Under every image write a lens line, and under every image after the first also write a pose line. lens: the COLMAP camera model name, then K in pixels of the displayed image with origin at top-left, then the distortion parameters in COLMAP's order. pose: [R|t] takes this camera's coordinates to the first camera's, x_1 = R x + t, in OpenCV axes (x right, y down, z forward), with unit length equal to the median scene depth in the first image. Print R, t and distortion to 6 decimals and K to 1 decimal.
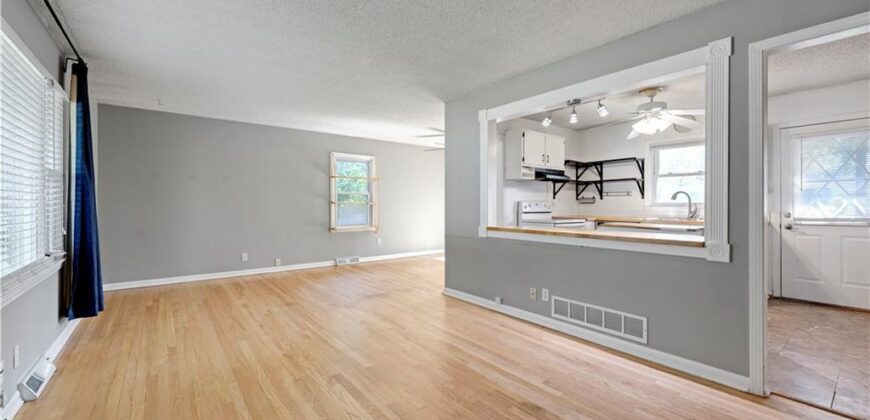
lens RADIAL K [[345.7, 0, 432.4], [0, 345.7, 206.3], [0, 0, 1]] dist [0.000382, 0.000088]
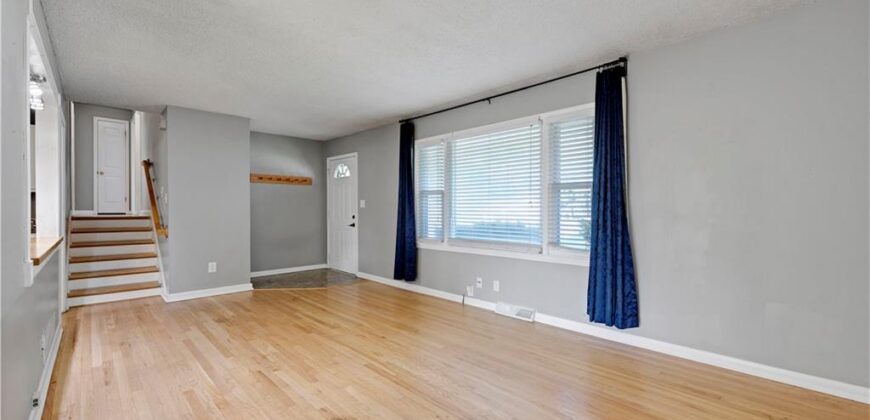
lens RADIAL K [[357.9, 0, 435.0], [0, 357.9, 210.0], [0, 0, 1]] dist [0.000631, 0.000096]
pose [[-0.993747, 0.001112, -0.111651, -0.368066], [-0.000445, 0.999903, 0.013919, -0.016276], [0.111656, 0.013882, -0.993650, 1.762026]]
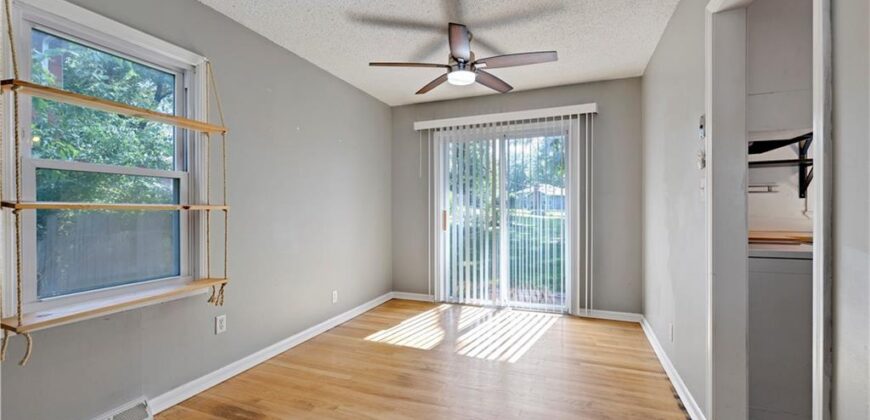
lens RADIAL K [[364.1, 0, 435.0], [0, 364.1, 210.0], [0, 0, 1]] dist [-0.000483, -0.000183]
pose [[0.861026, -0.005230, 0.508535, -0.325263], [0.006553, 0.999978, -0.000812, -0.009079], [-0.508520, 0.004032, 0.861041, 1.269495]]
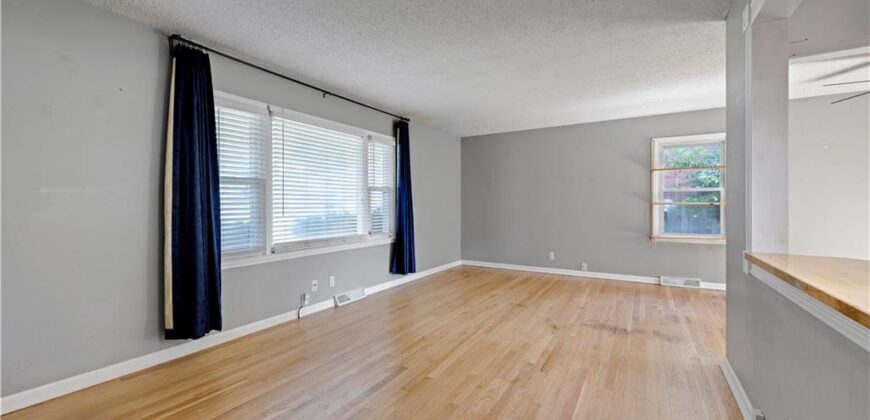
lens RADIAL K [[345.7, 0, 432.4], [0, 345.7, 206.3], [0, 0, 1]] dist [0.000382, 0.000088]
pose [[0.349358, 0.000454, -0.936989, 0.516160], [-0.004953, 0.999987, -0.001362, -0.000072], [0.936976, 0.005117, 0.349355, 0.496875]]
